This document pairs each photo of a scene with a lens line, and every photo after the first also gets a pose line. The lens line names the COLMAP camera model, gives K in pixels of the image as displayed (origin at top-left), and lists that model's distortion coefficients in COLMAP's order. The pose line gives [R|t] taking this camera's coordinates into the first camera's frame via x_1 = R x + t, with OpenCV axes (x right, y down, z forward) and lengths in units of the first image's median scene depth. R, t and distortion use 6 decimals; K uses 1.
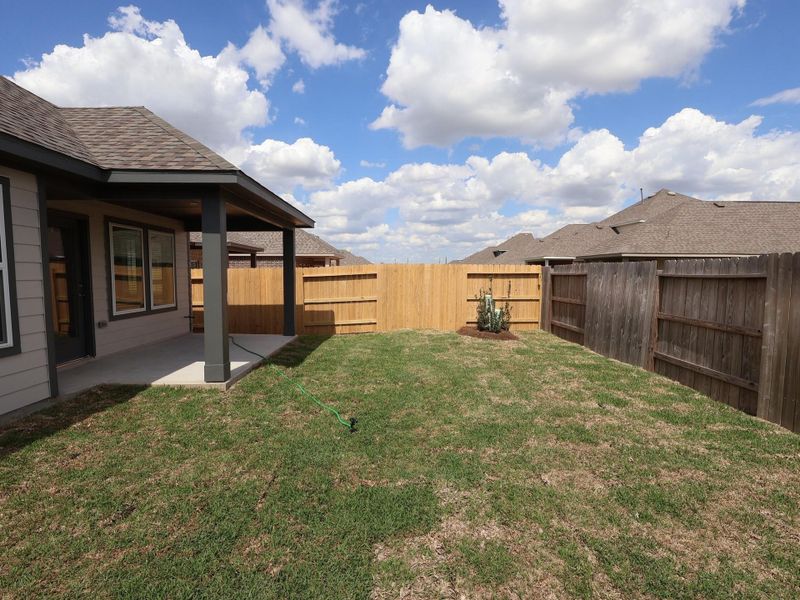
lens RADIAL K [[417.3, 0, 400.7], [0, 417.3, 303.1], [0, 0, 1]] dist [-0.001058, 0.000393]
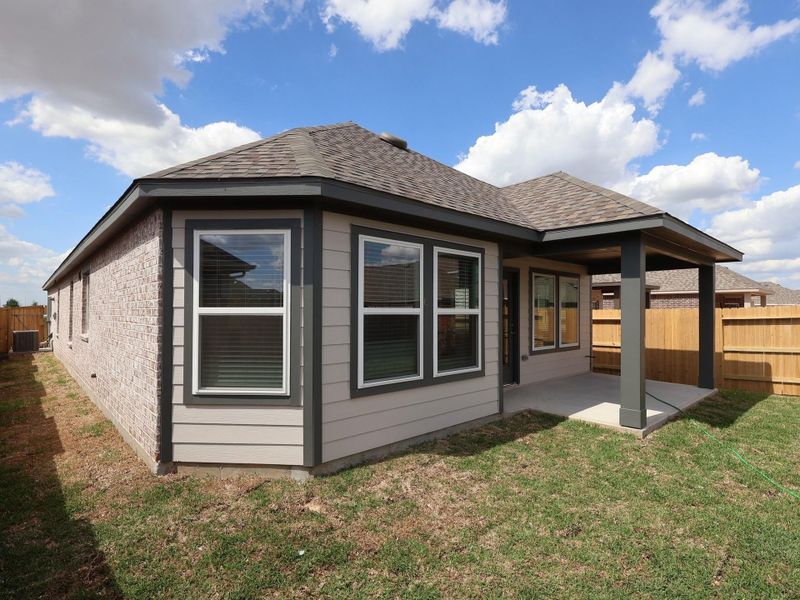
lens RADIAL K [[417.3, 0, 400.7], [0, 417.3, 303.1], [0, 0, 1]] dist [-0.001058, 0.000393]
pose [[0.657260, -0.012315, -0.753563, -0.047925], [-0.056528, 0.996245, -0.065585, -0.006663], [0.751541, 0.085704, 0.654096, -0.067631]]
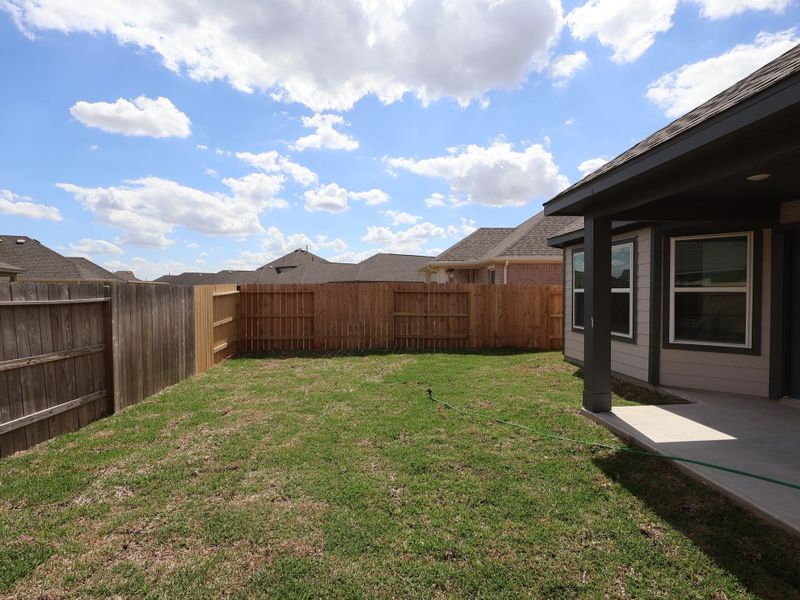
lens RADIAL K [[417.3, 0, 400.7], [0, 417.3, 303.1], [0, 0, 1]] dist [-0.001058, 0.000393]
pose [[-0.998873, 0.007784, -0.046820, 0.040033], [0.003104, 0.995062, 0.099204, -0.130242], [0.047361, 0.098947, -0.993965, 1.662599]]
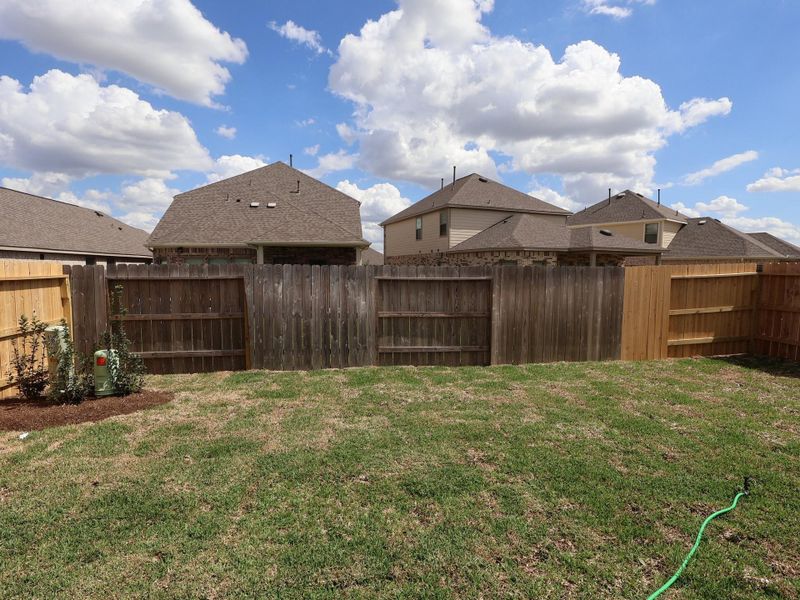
lens RADIAL K [[417.3, 0, 400.7], [0, 417.3, 303.1], [0, 0, 1]] dist [-0.001058, 0.000393]
pose [[-0.139535, -0.082639, 0.986763, -0.505831], [0.065753, 0.993539, 0.092504, -0.106048], [-0.988032, 0.077791, -0.133199, 1.141873]]
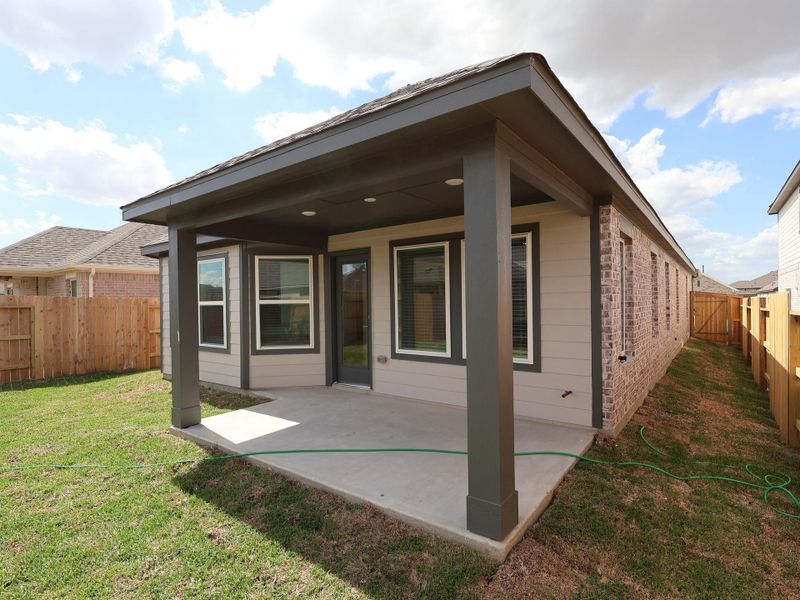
lens RADIAL K [[417.3, 0, 400.7], [0, 417.3, 303.1], [0, 0, 1]] dist [-0.001058, 0.000393]
pose [[-0.617832, 0.014233, -0.786181, -0.009710], [-0.041088, 0.997886, 0.050356, -0.130641], [0.785236, 0.063414, -0.615941, 1.690123]]
